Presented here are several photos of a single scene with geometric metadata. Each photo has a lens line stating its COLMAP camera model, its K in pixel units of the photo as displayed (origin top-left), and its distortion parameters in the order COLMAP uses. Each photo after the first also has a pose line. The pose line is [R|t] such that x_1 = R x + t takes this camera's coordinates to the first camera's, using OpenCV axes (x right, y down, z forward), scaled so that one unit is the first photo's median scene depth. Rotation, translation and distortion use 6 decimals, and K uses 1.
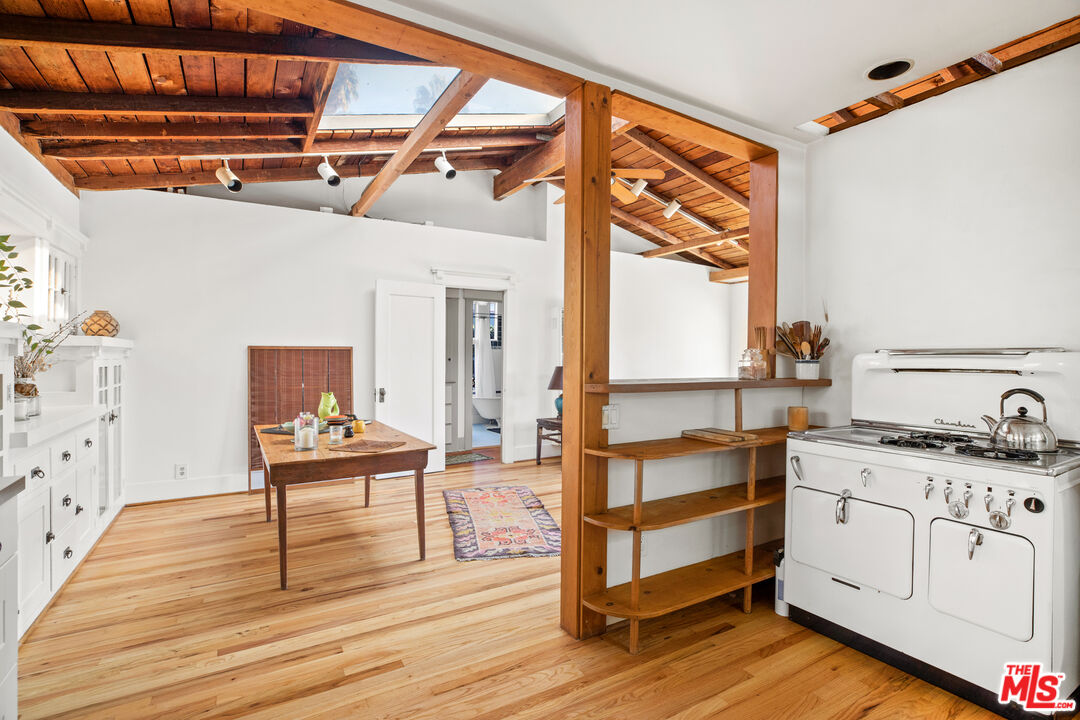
lens RADIAL K [[495.8, 0, 532.7], [0, 495.8, 362.1], [0, 0, 1]] dist [-0.018505, 0.000995]
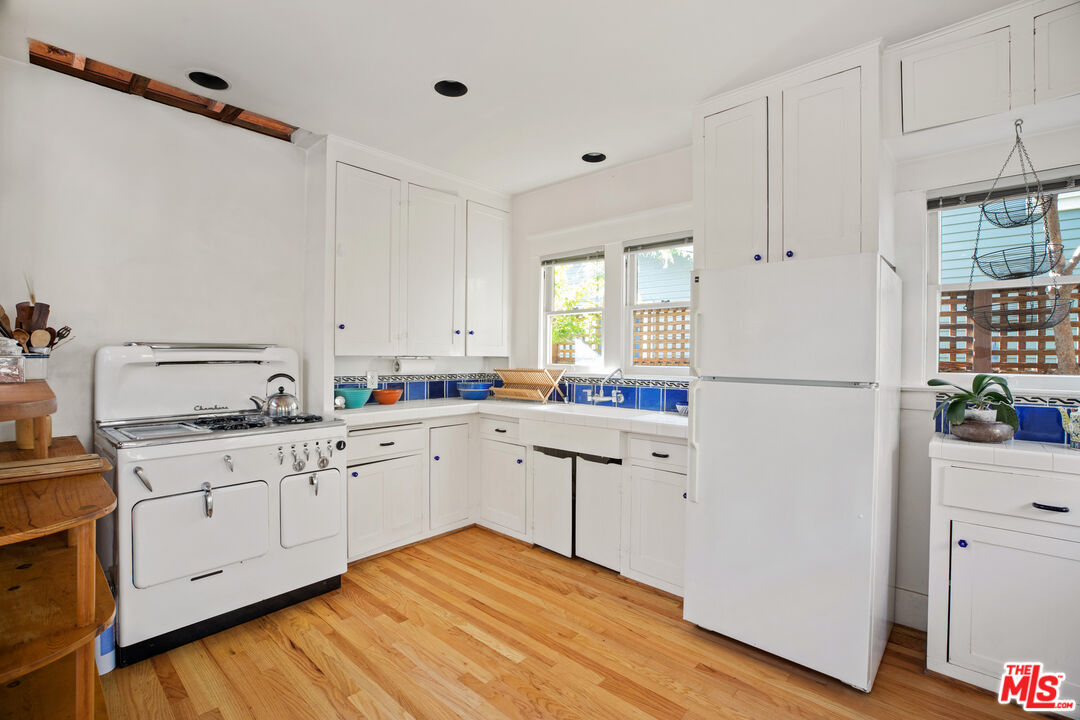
lens RADIAL K [[495.8, 0, 536.6], [0, 495.8, 358.1], [0, 0, 1]] dist [-0.018505, 0.000995]
pose [[-0.290295, -0.013597, 0.956841, -0.523783], [0.000341, 0.999898, 0.014313, -0.009718], [-0.956937, 0.004481, -0.290260, 0.651094]]
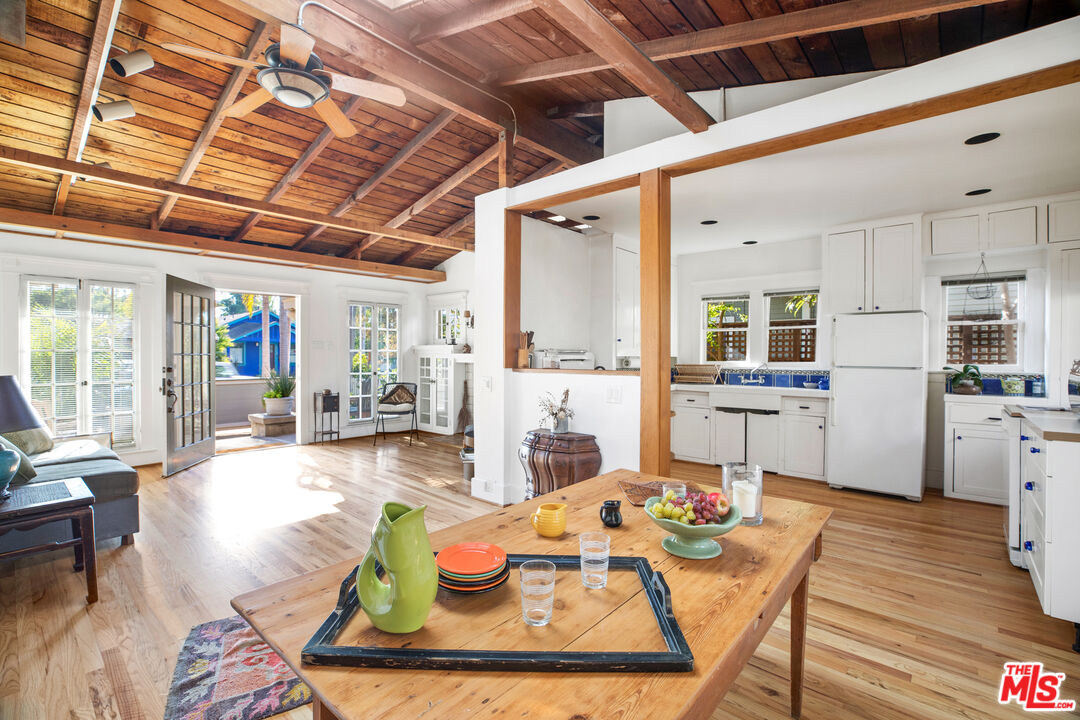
lens RADIAL K [[495.8, 0, 535.0], [0, 495.8, 358.7], [0, 0, 1]] dist [-0.018505, 0.000995]
pose [[-0.303336, -0.013045, 0.952794, -1.365679], [0.003101, 0.999887, 0.014677, -0.026485], [-0.952879, 0.007407, -0.303262, 2.055323]]
